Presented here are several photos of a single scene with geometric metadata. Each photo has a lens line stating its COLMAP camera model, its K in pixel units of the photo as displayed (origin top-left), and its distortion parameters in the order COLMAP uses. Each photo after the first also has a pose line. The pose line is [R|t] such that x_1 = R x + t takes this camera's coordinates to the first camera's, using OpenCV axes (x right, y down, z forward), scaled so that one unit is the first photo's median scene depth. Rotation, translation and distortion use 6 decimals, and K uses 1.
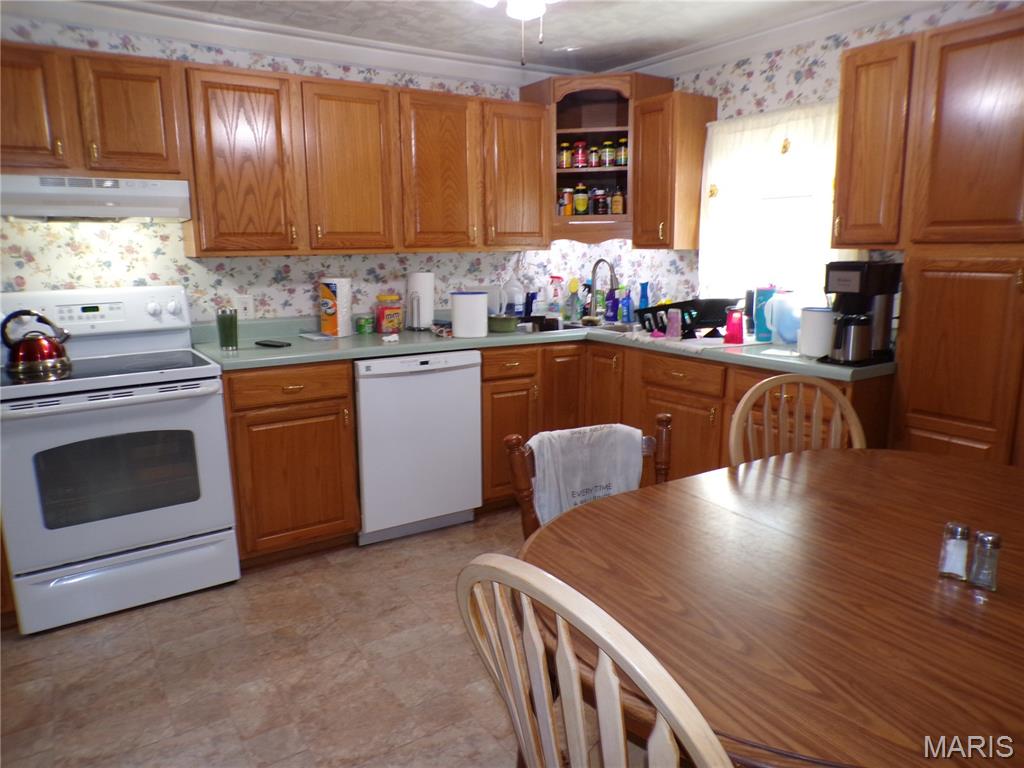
lens RADIAL K [[691.4, 0, 508.4], [0, 691.4, 385.5], [0, 0, 1]] dist [-0.049017, 0.022880]
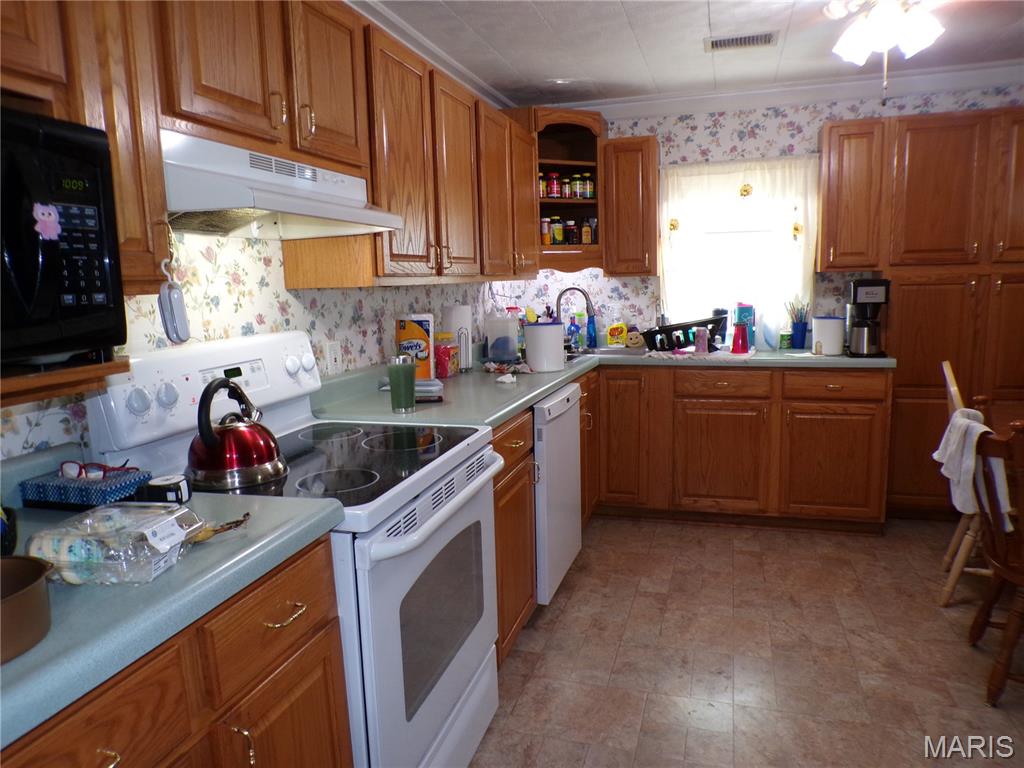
lens RADIAL K [[691.4, 0, 508.4], [0, 691.4, 387.6], [0, 0, 1]] dist [-0.049017, 0.022880]
pose [[0.776653, -0.109770, 0.620290, -0.736164], [0.143719, 0.989607, -0.004823, -0.055495], [-0.613314, 0.092893, 0.784357, 0.331625]]
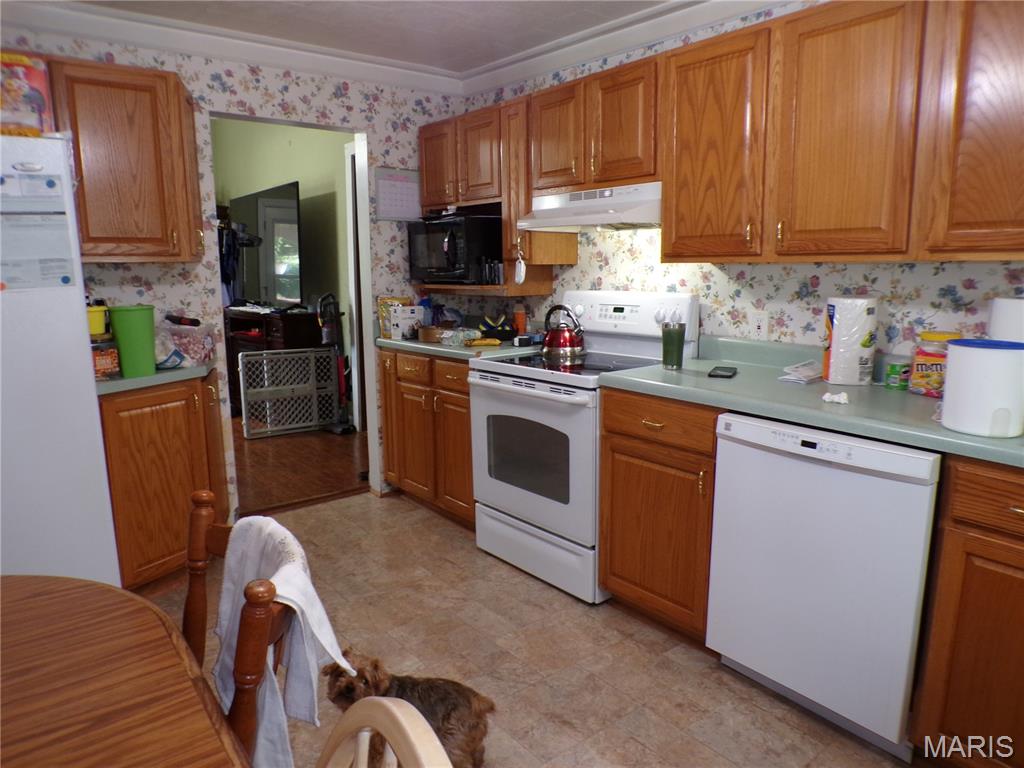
lens RADIAL K [[691.4, 0, 507.1], [0, 691.4, 387.9], [0, 0, 1]] dist [-0.049017, 0.022880]
pose [[0.078813, 0.184838, -0.979604, 0.429117], [-0.182941, 0.968654, 0.168053, -0.131331], [0.979960, 0.165965, 0.110157, 0.662160]]
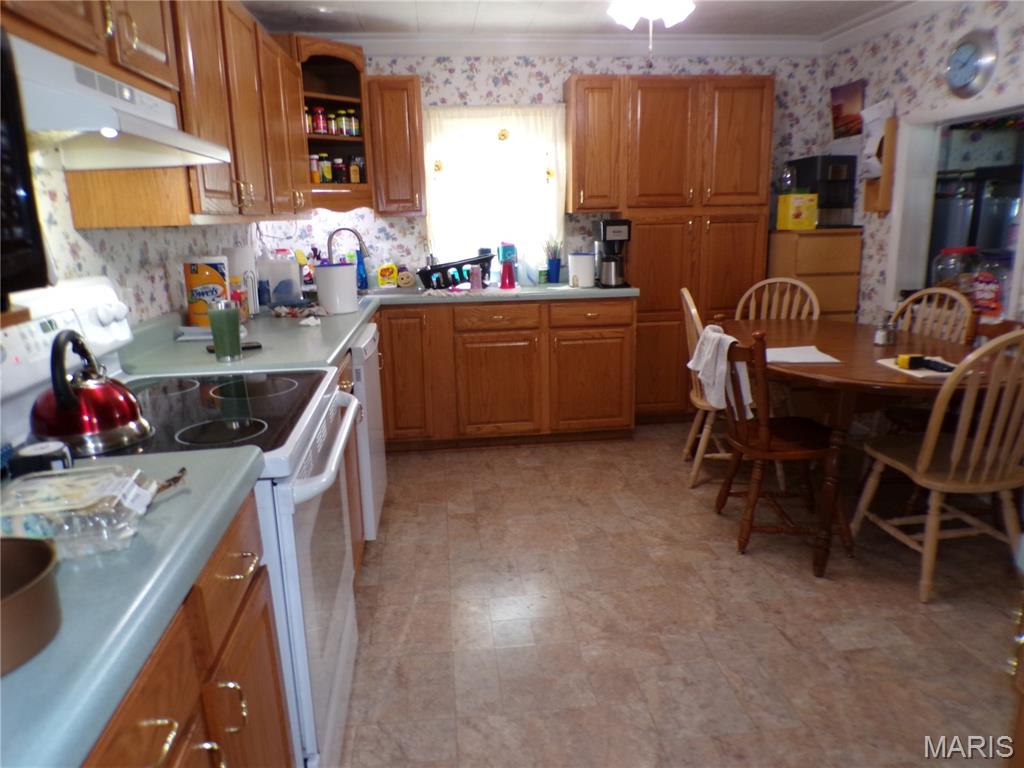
lens RADIAL K [[691.4, 0, 507.3], [0, 691.4, 386.4], [0, 0, 1]] dist [-0.049017, 0.022880]
pose [[0.462396, -0.215389, 0.860115, -0.833165], [0.189873, 0.971598, 0.141231, -0.067644], [-0.866105, 0.098008, 0.490160, 0.399954]]
